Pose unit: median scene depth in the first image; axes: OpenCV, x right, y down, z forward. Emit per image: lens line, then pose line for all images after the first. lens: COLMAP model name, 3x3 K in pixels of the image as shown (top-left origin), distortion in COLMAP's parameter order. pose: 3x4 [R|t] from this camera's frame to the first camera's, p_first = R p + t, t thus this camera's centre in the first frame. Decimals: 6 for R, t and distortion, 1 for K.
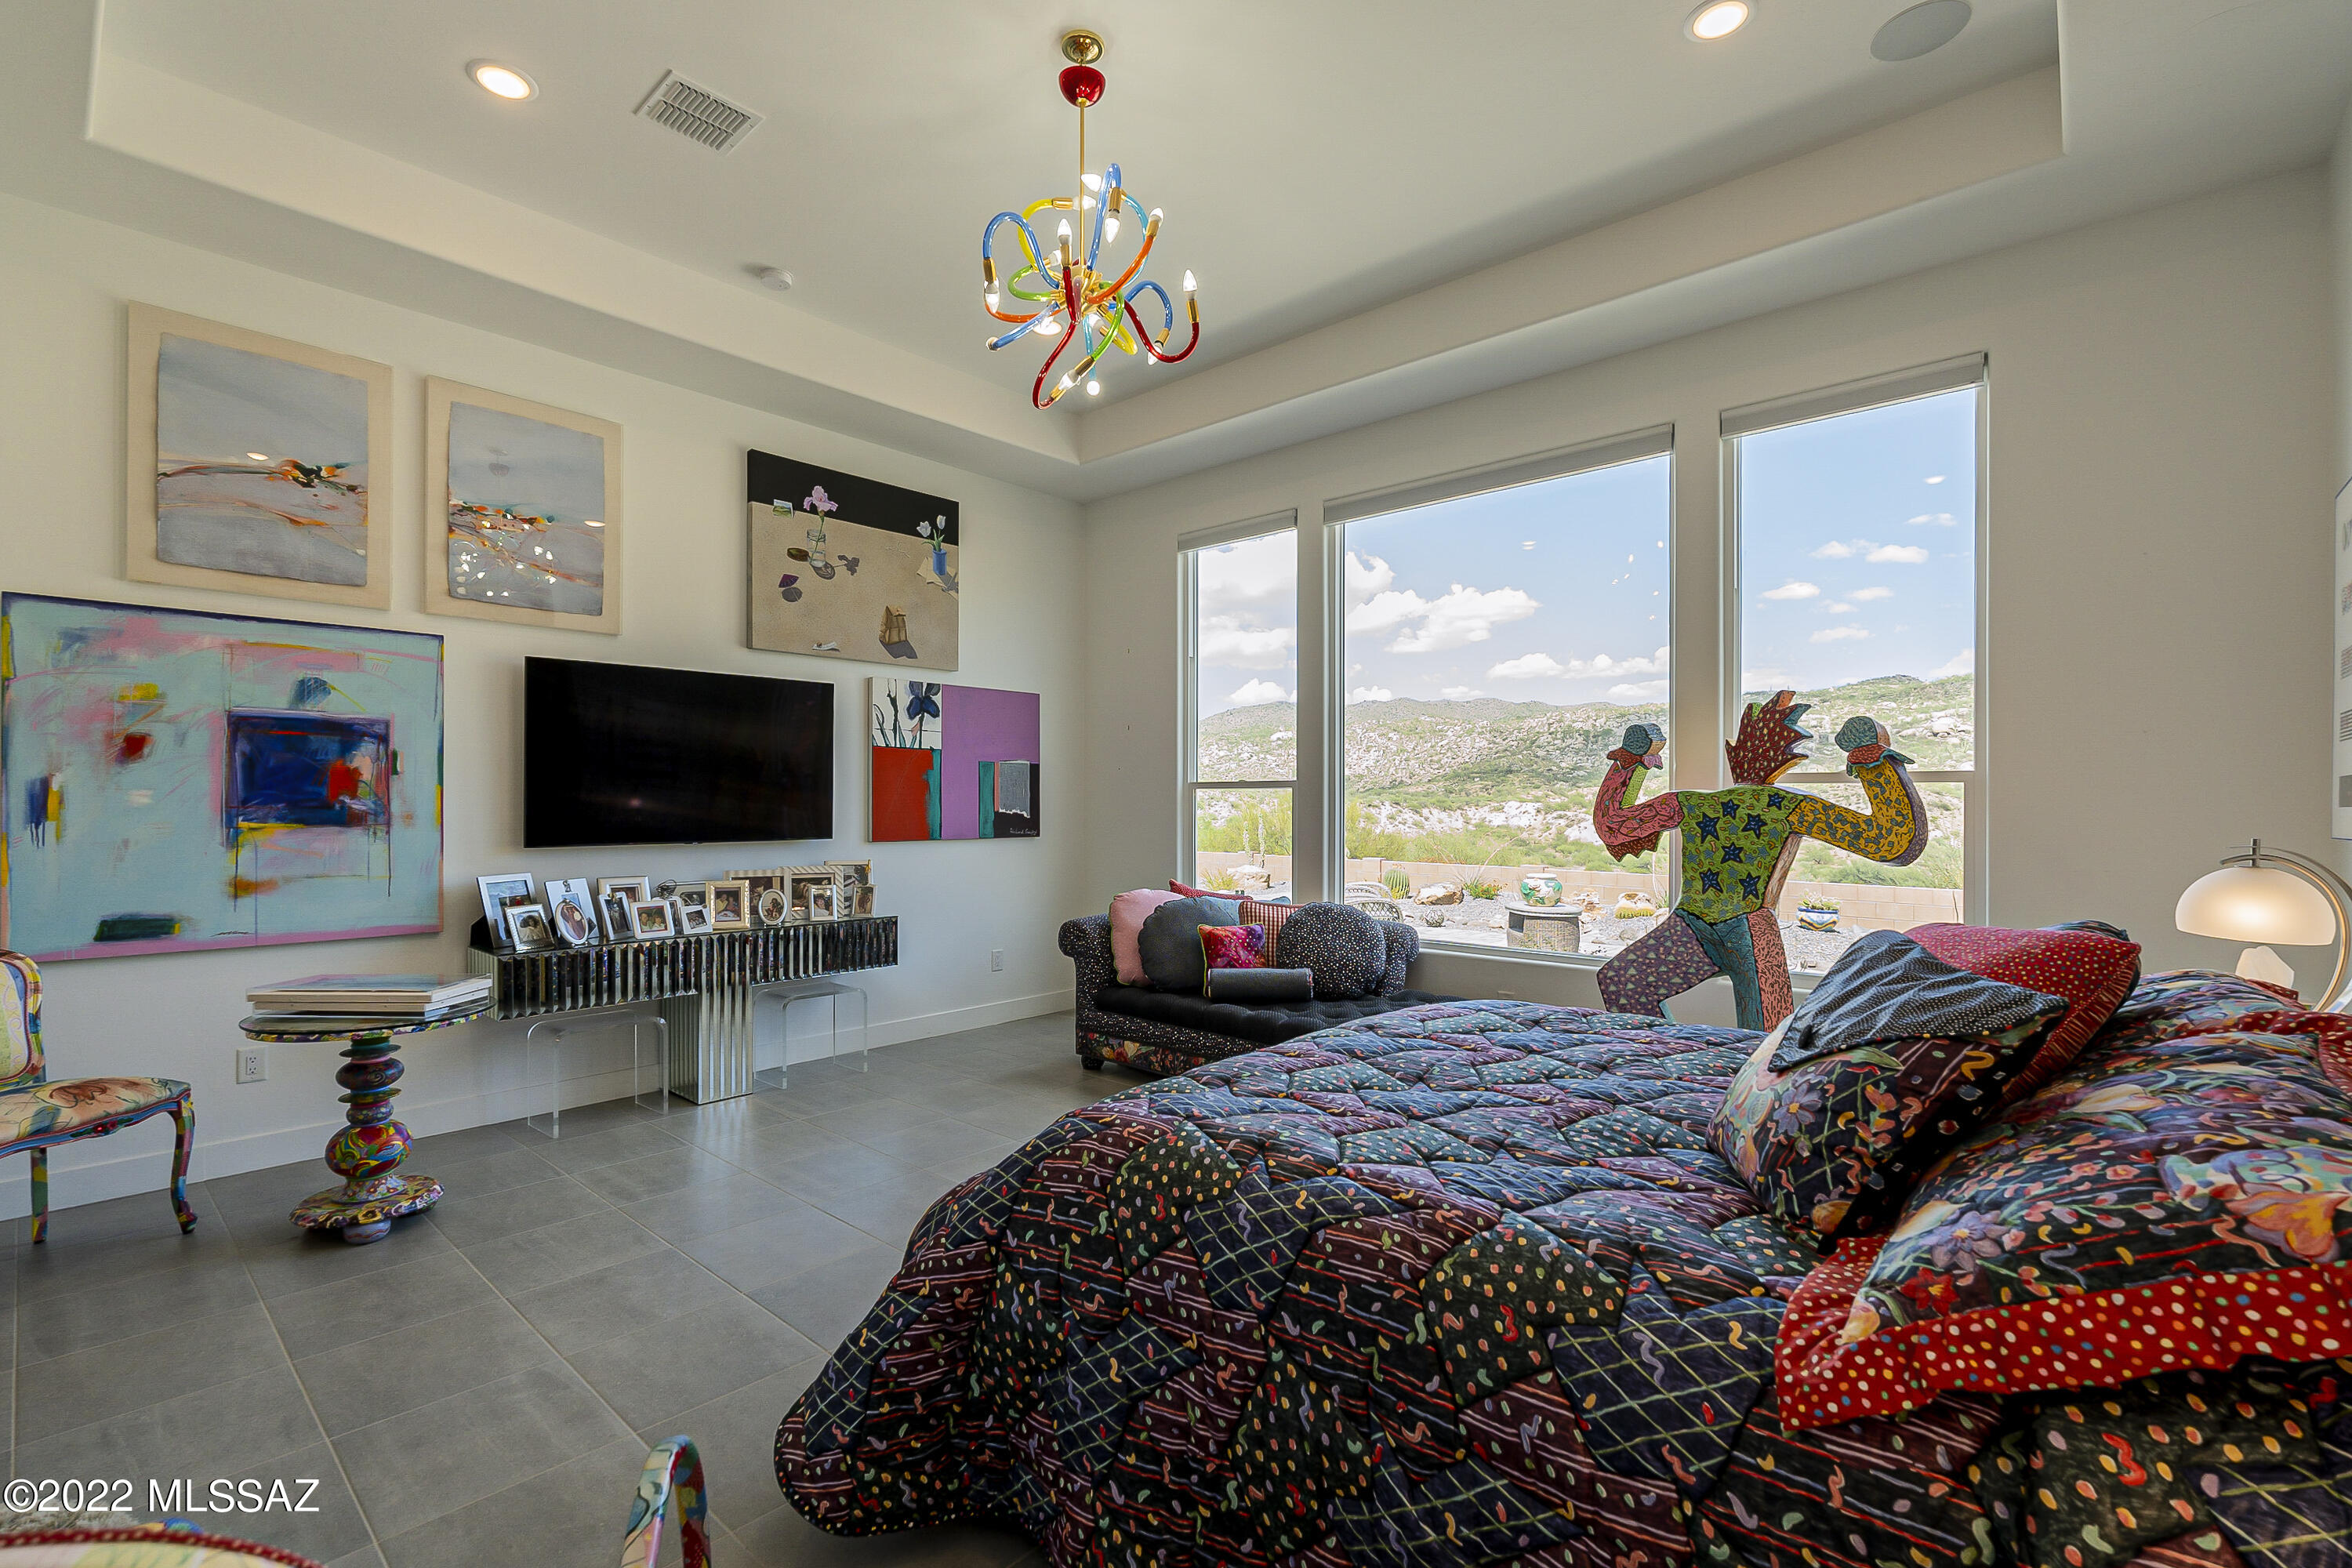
lens RADIAL K [[1026.5, 0, 1184.3], [0, 1026.5, 801.0], [0, 0, 1]] dist [-0.007382, 0.001226]
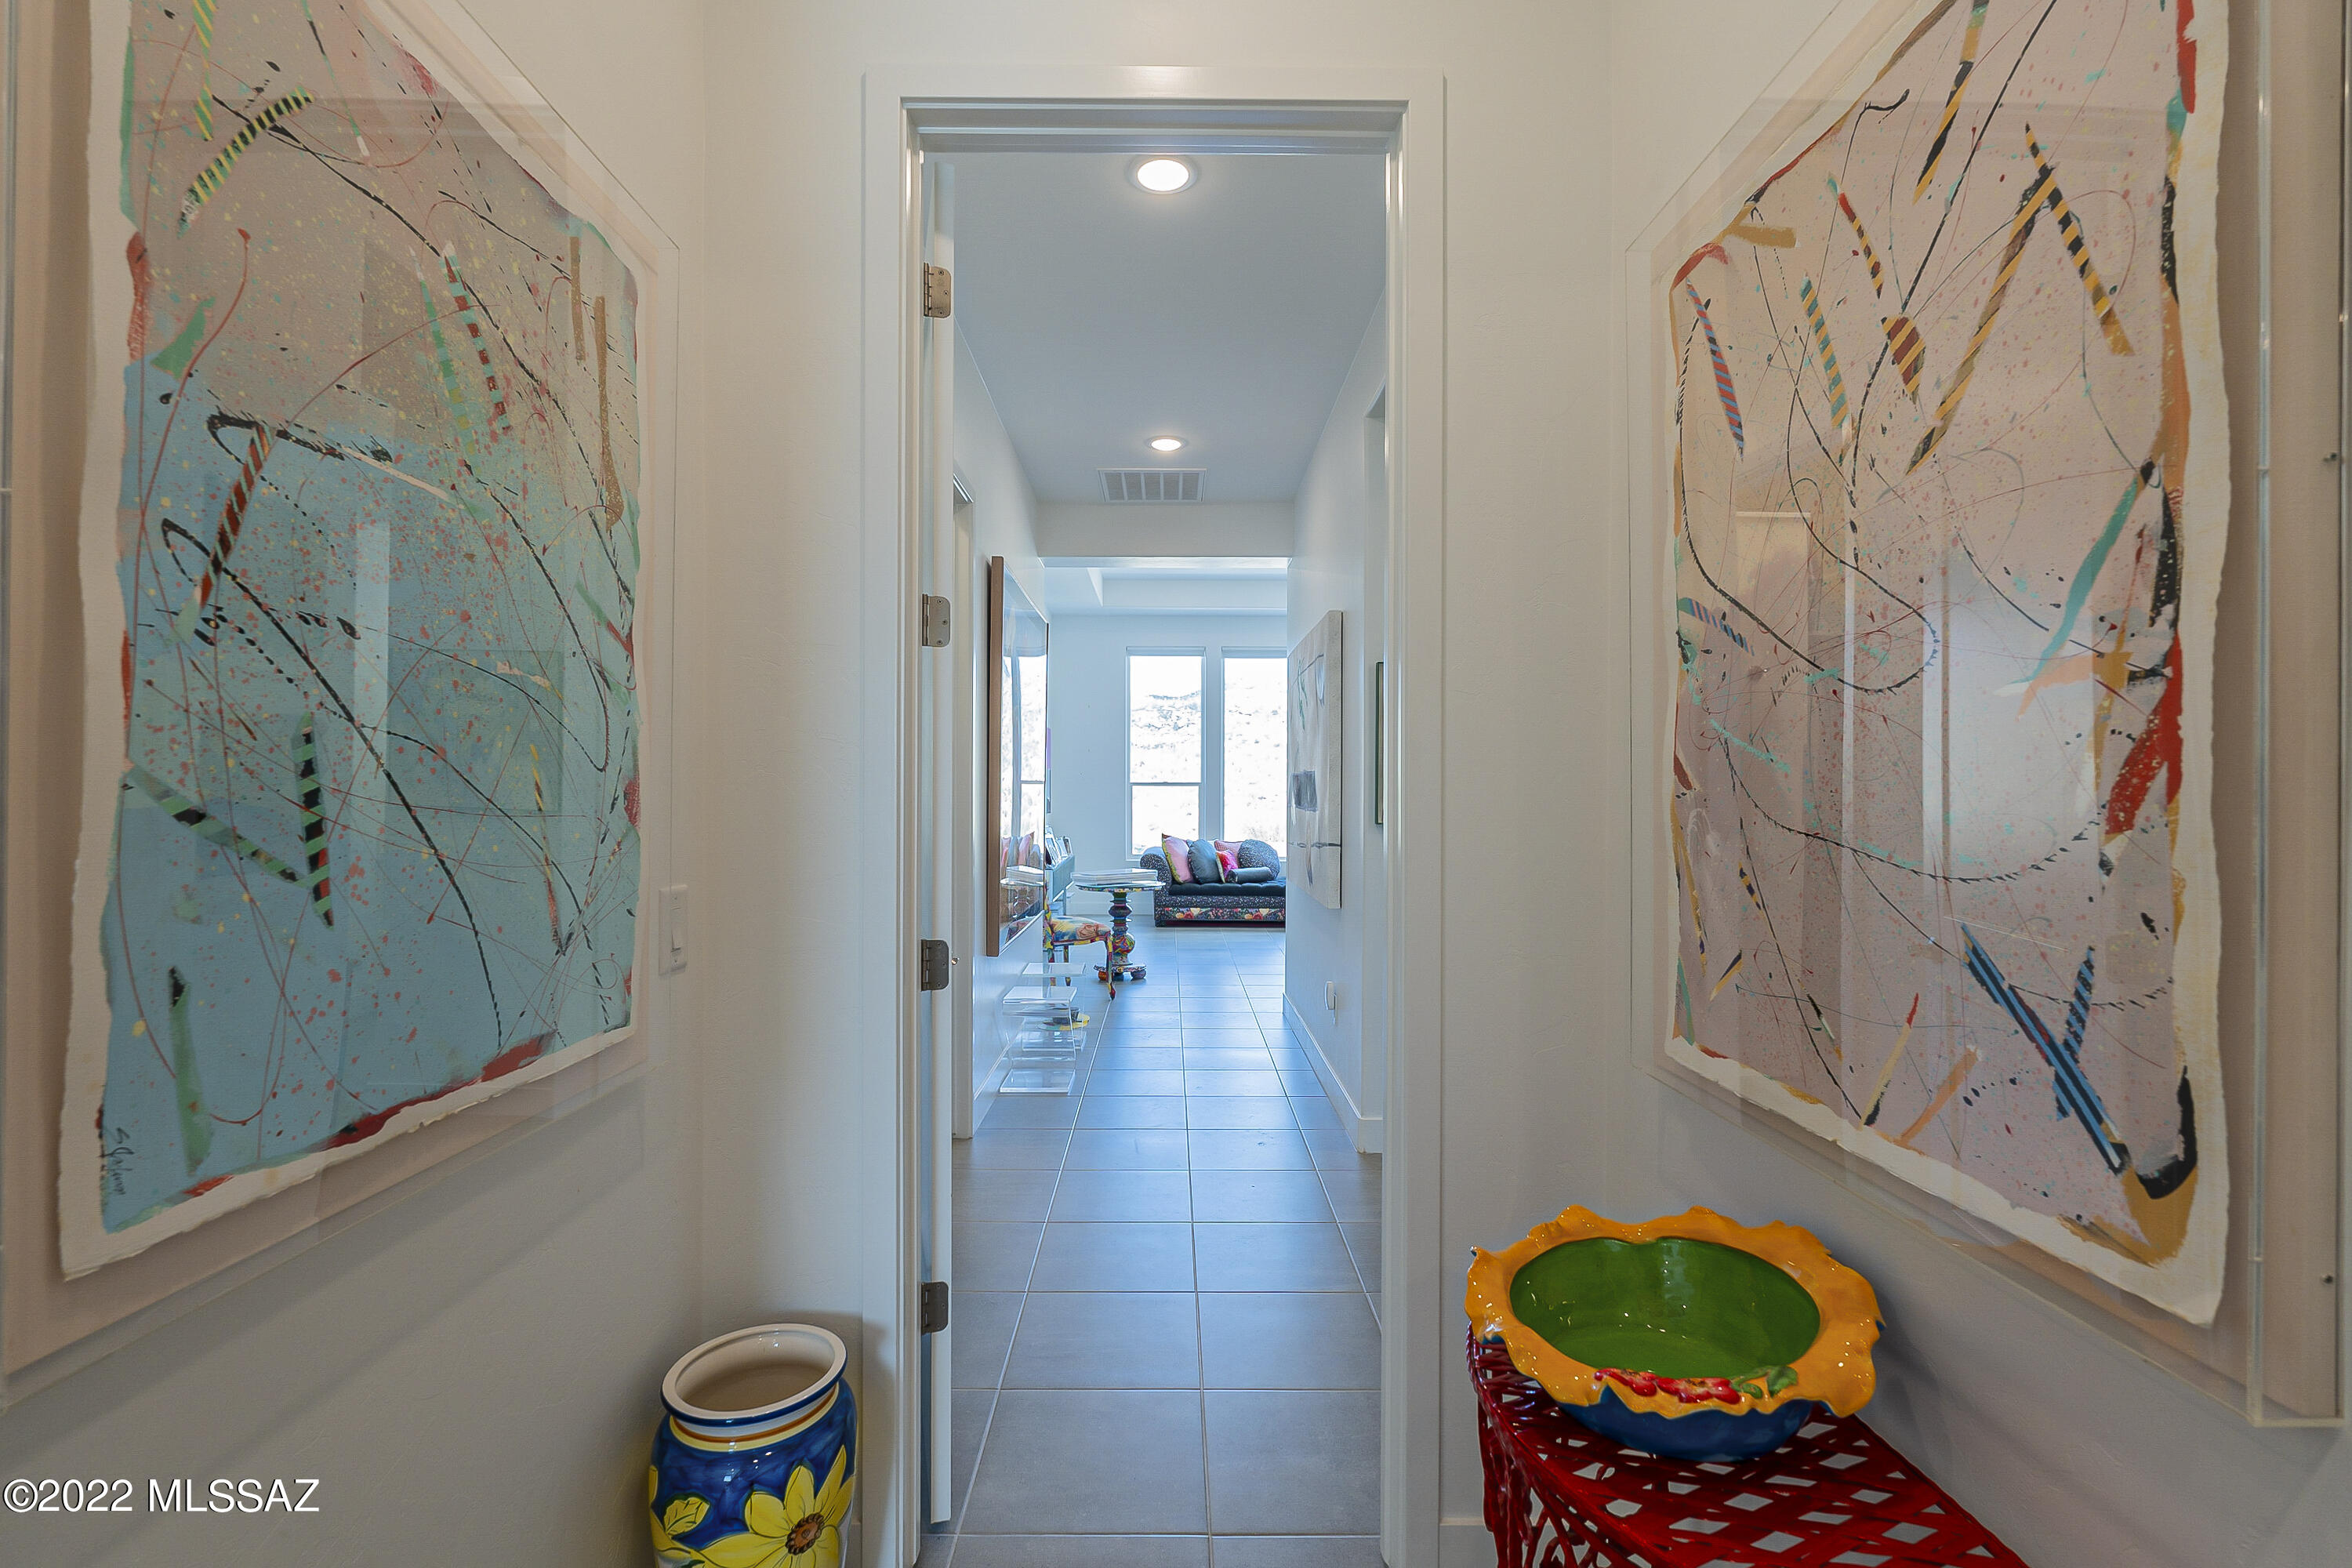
lens RADIAL K [[1026.5, 0, 1169.1], [0, 1026.5, 791.1], [0, 0, 1]] dist [-0.007382, 0.001226]
pose [[0.747438, 0.005198, 0.664311, -1.300951], [-0.004896, 0.999985, -0.002317, 0.001550], [-0.664313, -0.001520, 0.747453, -0.467799]]
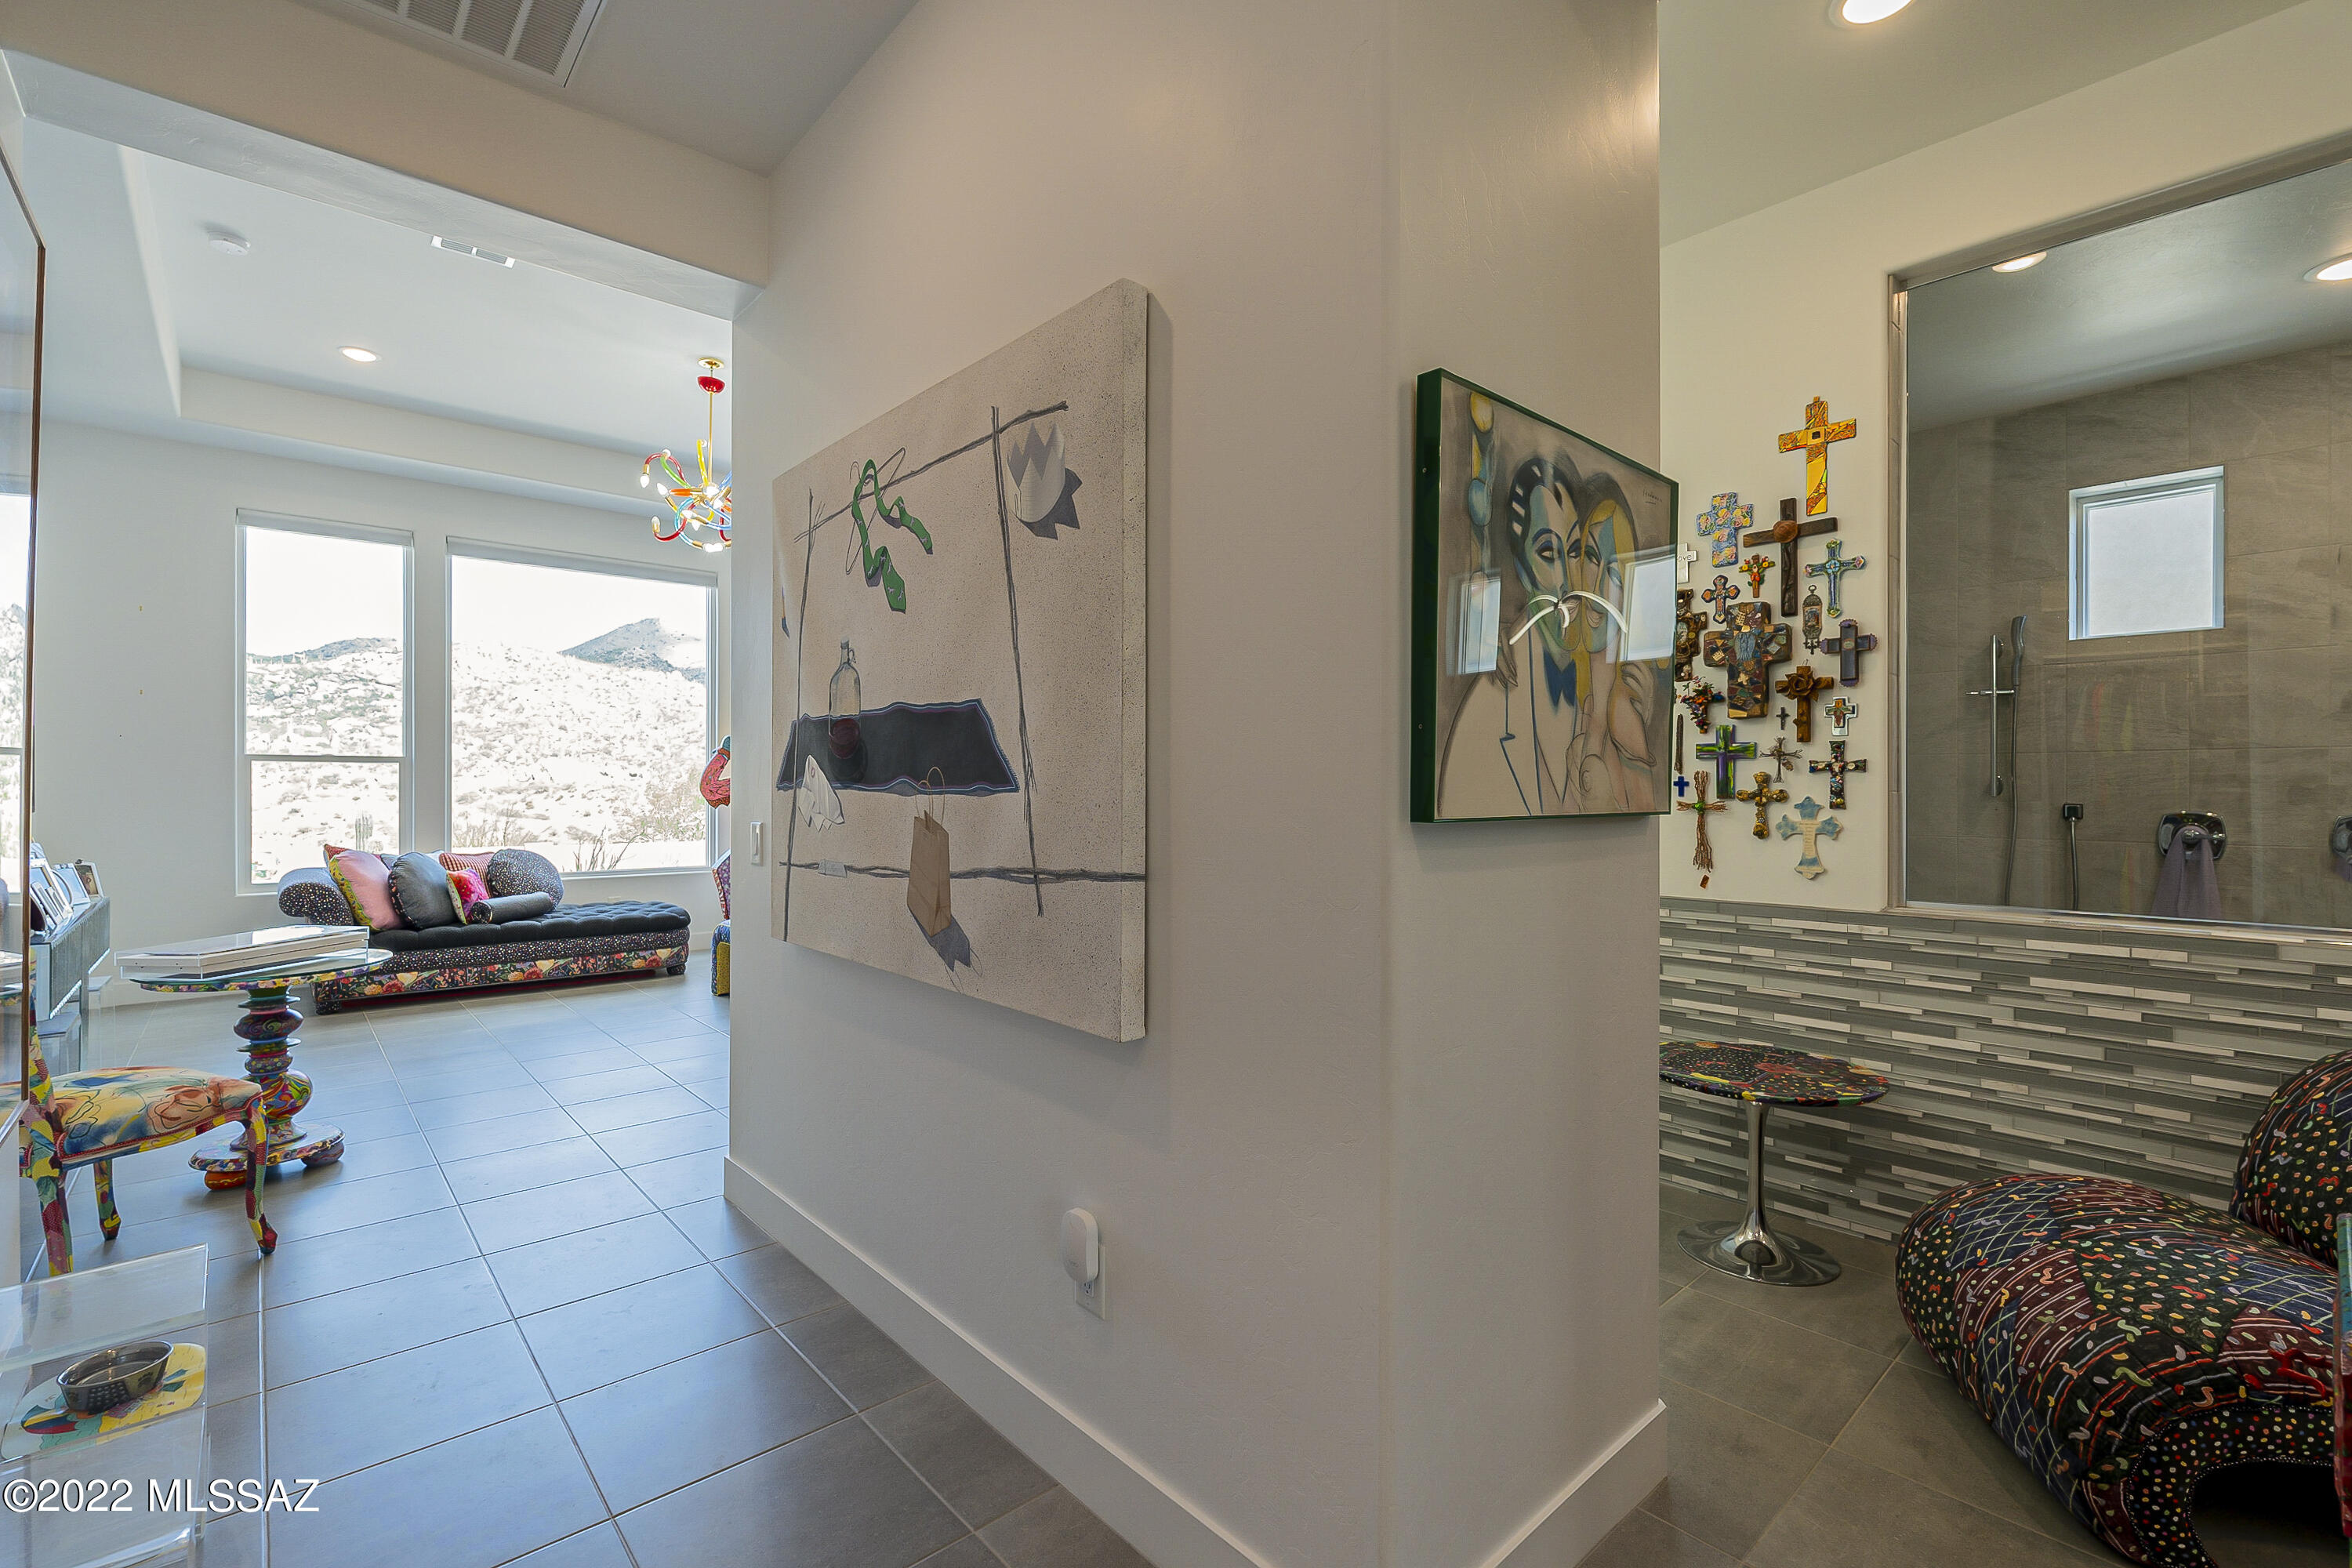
lens RADIAL K [[1026.5, 0, 1171.4], [0, 1026.5, 783.6], [0, 0, 1]] dist [-0.007382, 0.001226]
pose [[0.114819, 0.003852, 0.993379, -1.001419], [-0.002784, 0.999990, -0.003556, 0.013144], [-0.993383, -0.002357, 0.114829, -0.029359]]
